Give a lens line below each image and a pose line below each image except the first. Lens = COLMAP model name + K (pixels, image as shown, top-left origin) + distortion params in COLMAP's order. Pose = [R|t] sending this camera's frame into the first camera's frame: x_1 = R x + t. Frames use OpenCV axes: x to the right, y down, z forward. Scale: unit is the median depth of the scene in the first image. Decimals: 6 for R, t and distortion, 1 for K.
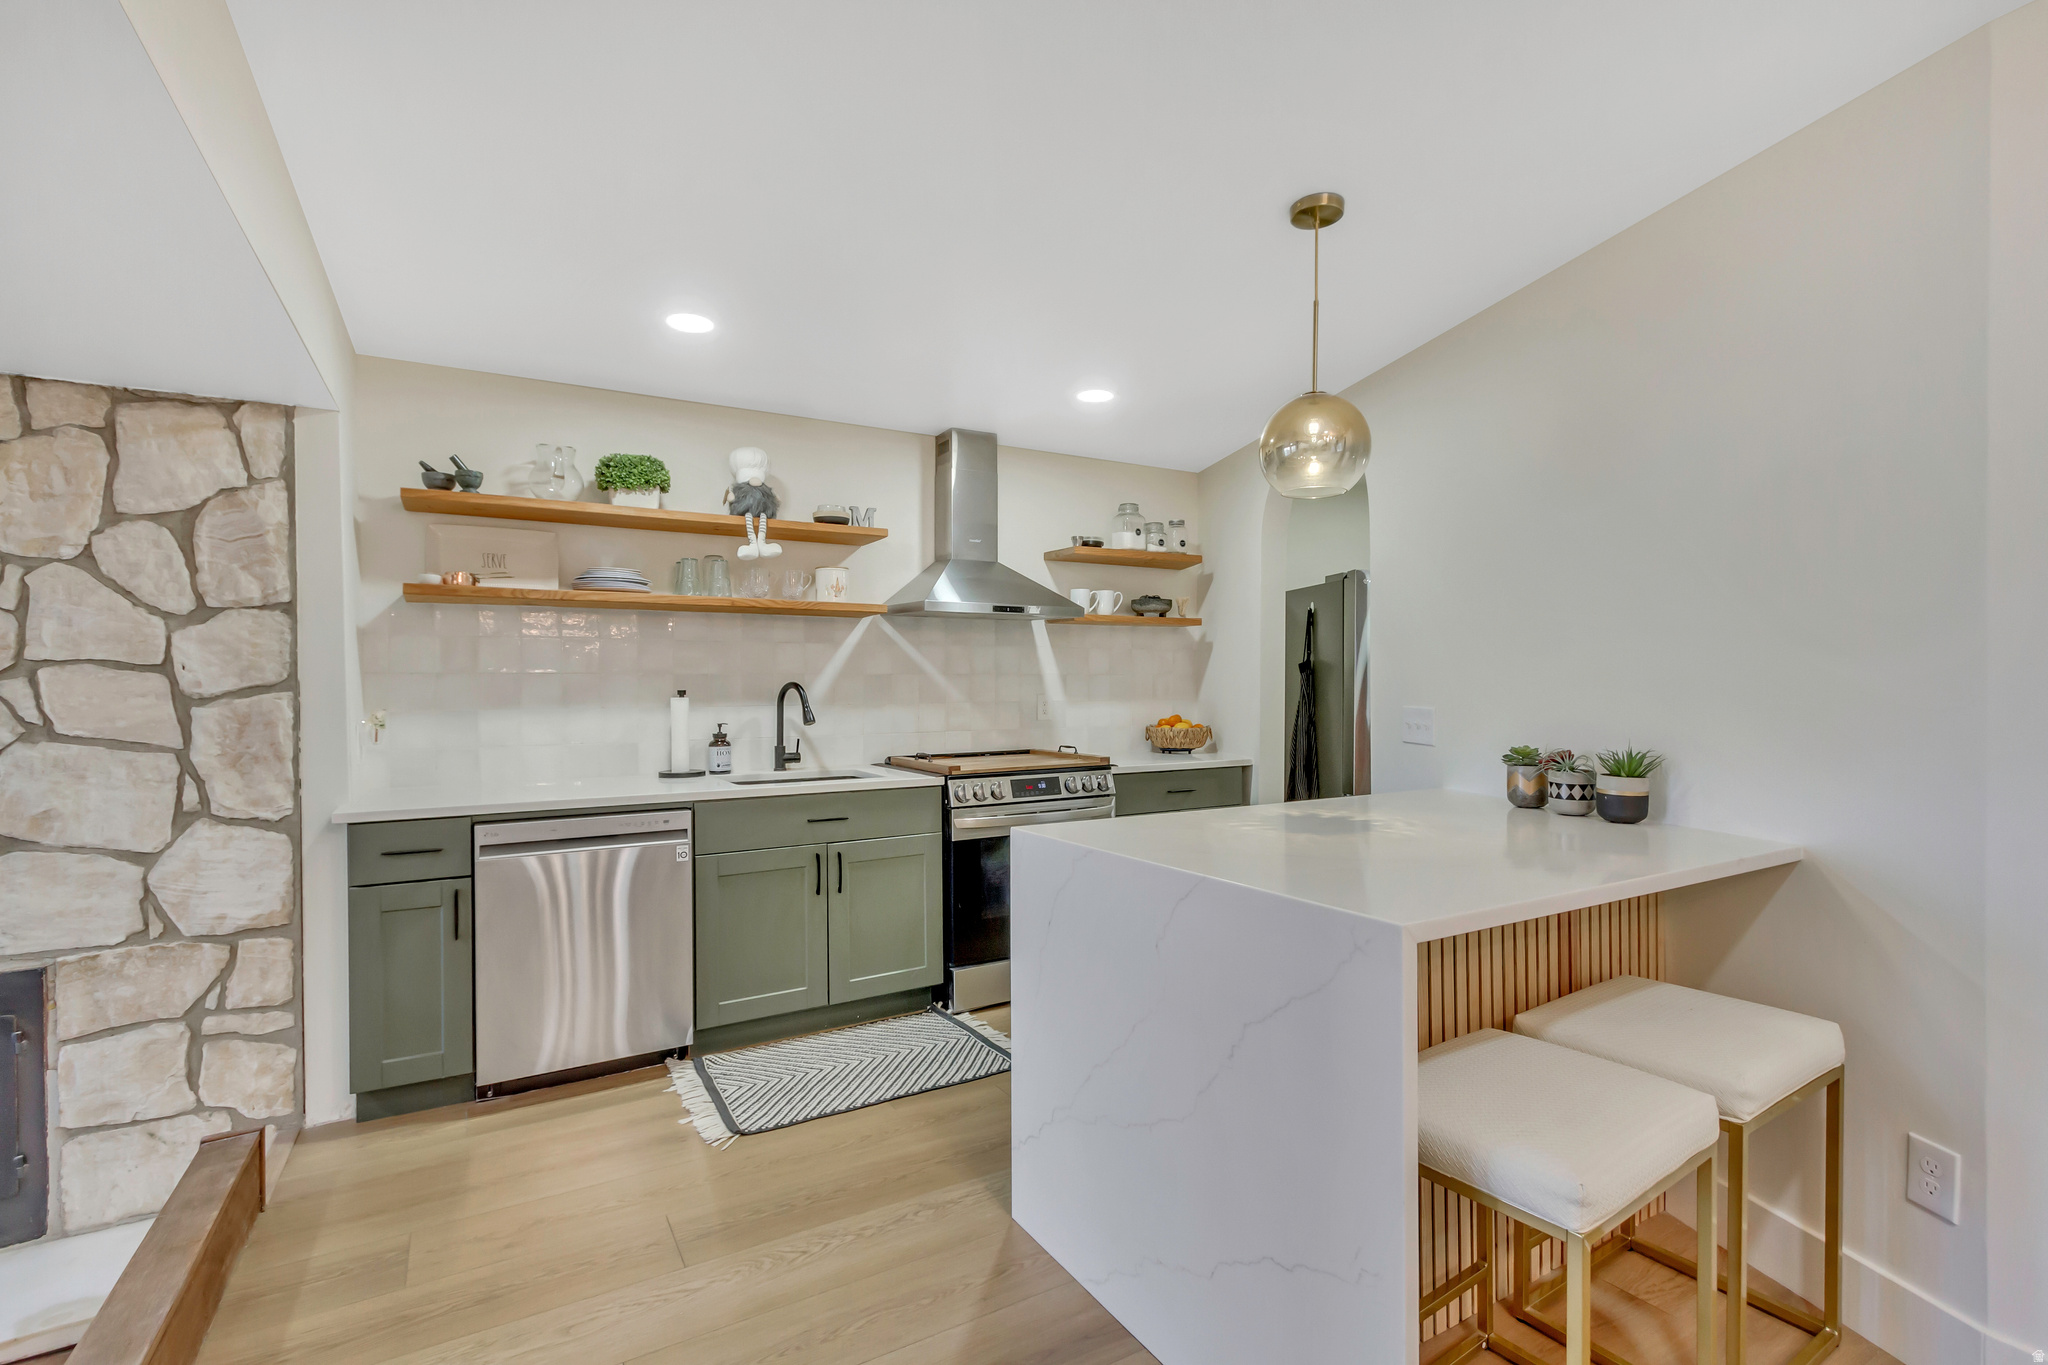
lens RADIAL K [[937.9, 0, 1017.2], [0, 937.9, 692.7], [0, 0, 1]] dist [0.014720, -0.006375]
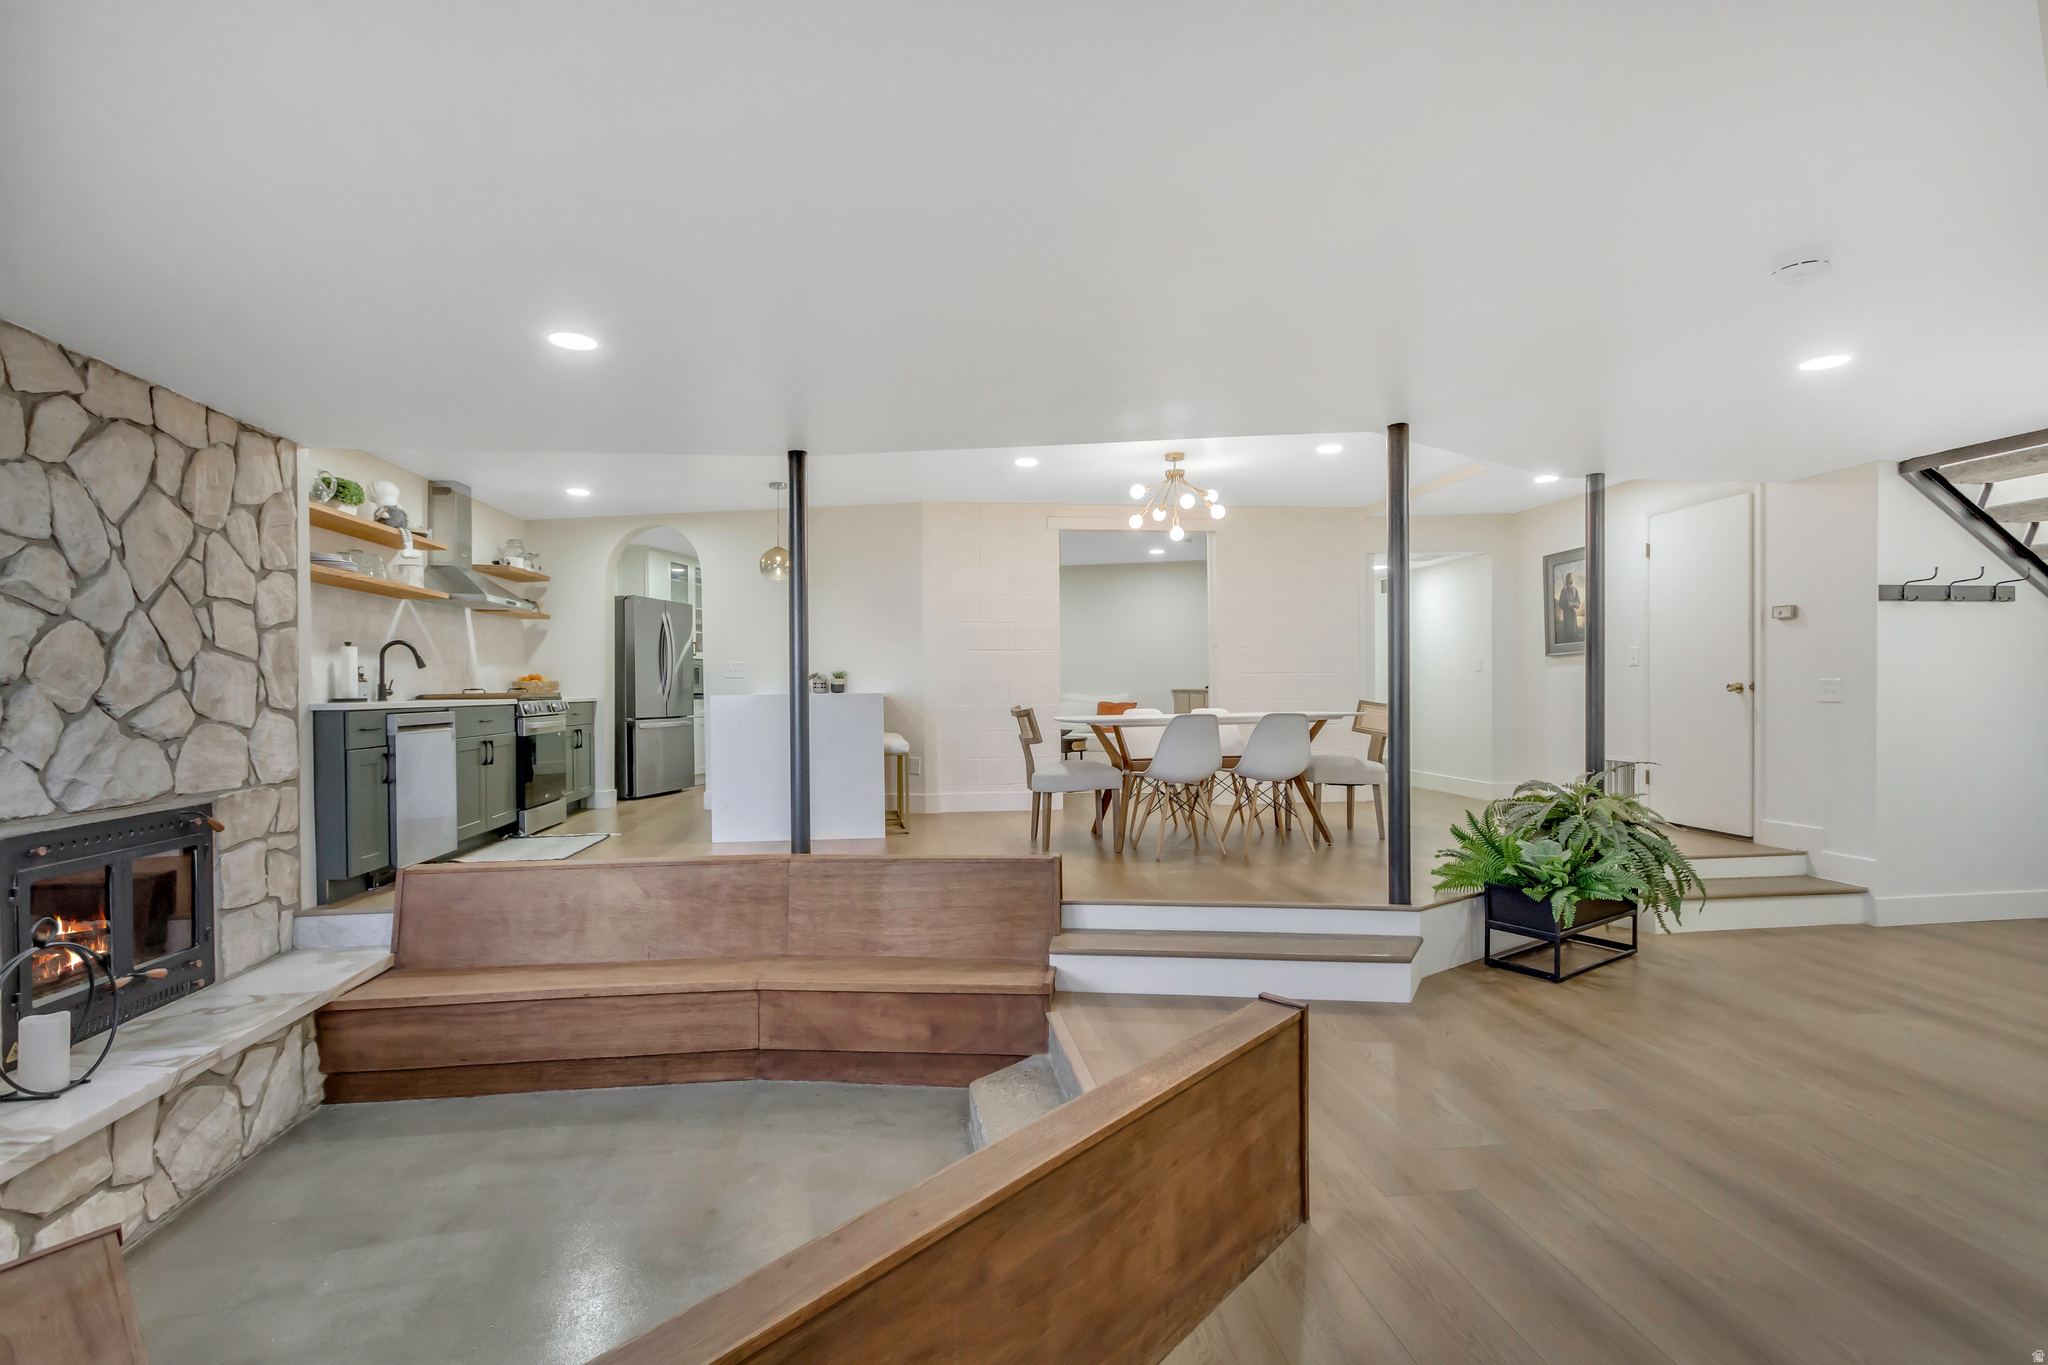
lens RADIAL K [[937.9, 0, 1018.8], [0, 937.9, 694.8], [0, 0, 1]] dist [0.014720, -0.006375]
pose [[0.393734, -0.006338, 0.919203, -1.347443], [0.016840, 0.999858, -0.000319, 0.101382], [-0.919070, 0.015605, 0.393785, -0.539586]]
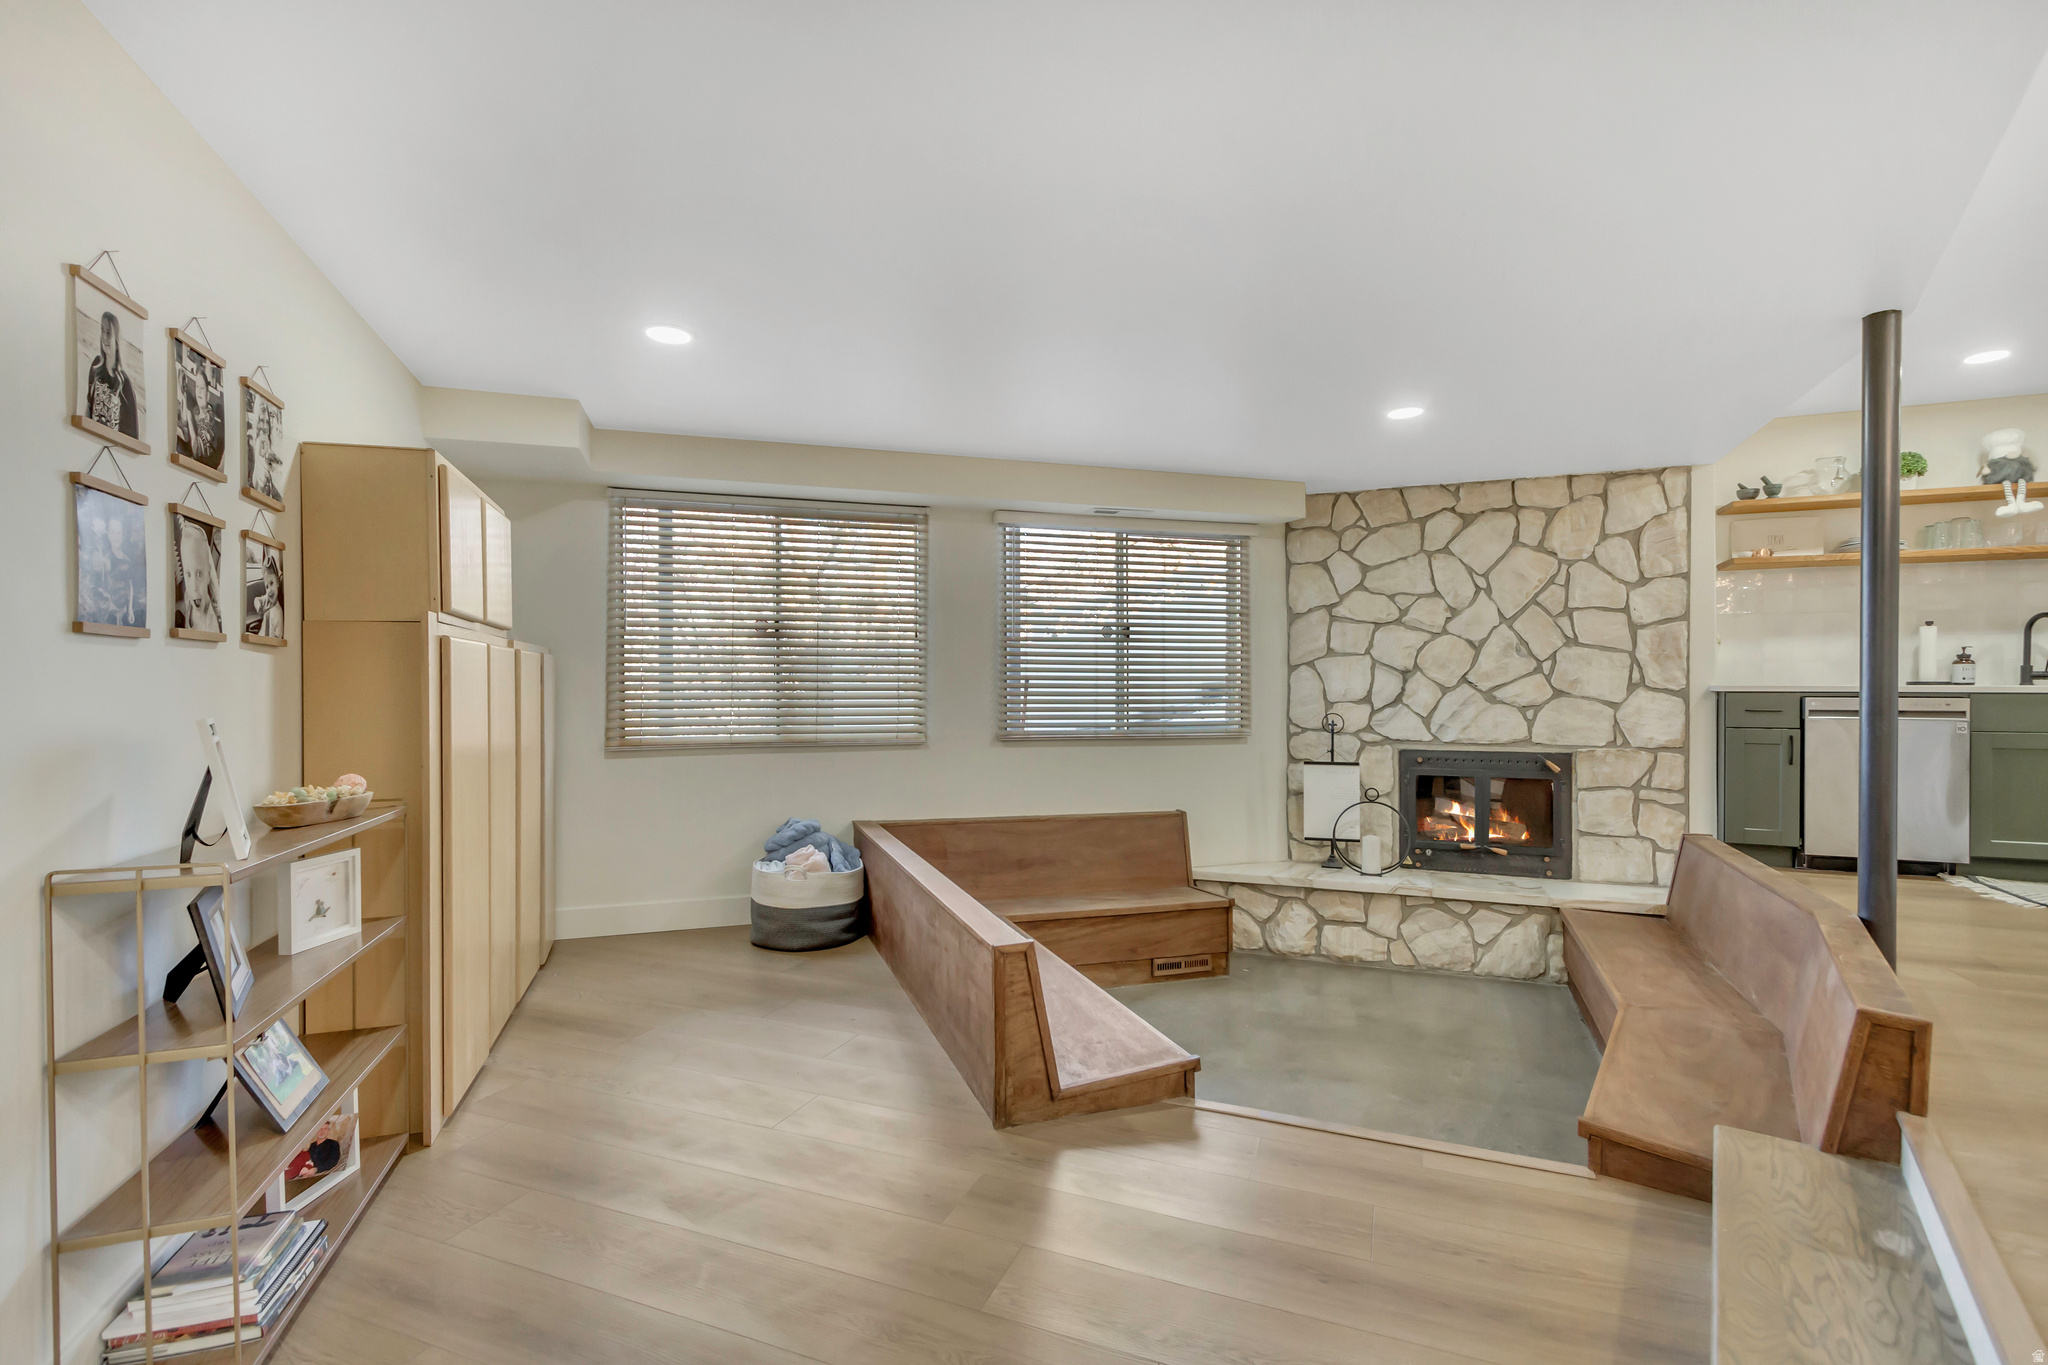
lens RADIAL K [[937.9, 0, 1013.7], [0, 937.9, 692.3], [0, 0, 1]] dist [0.014720, -0.006375]
pose [[0.603675, 0.011600, -0.797146, -0.072333], [-0.010519, 0.999923, 0.006584, 0.109255], [0.797161, 0.004411, 0.603750, -0.905678]]
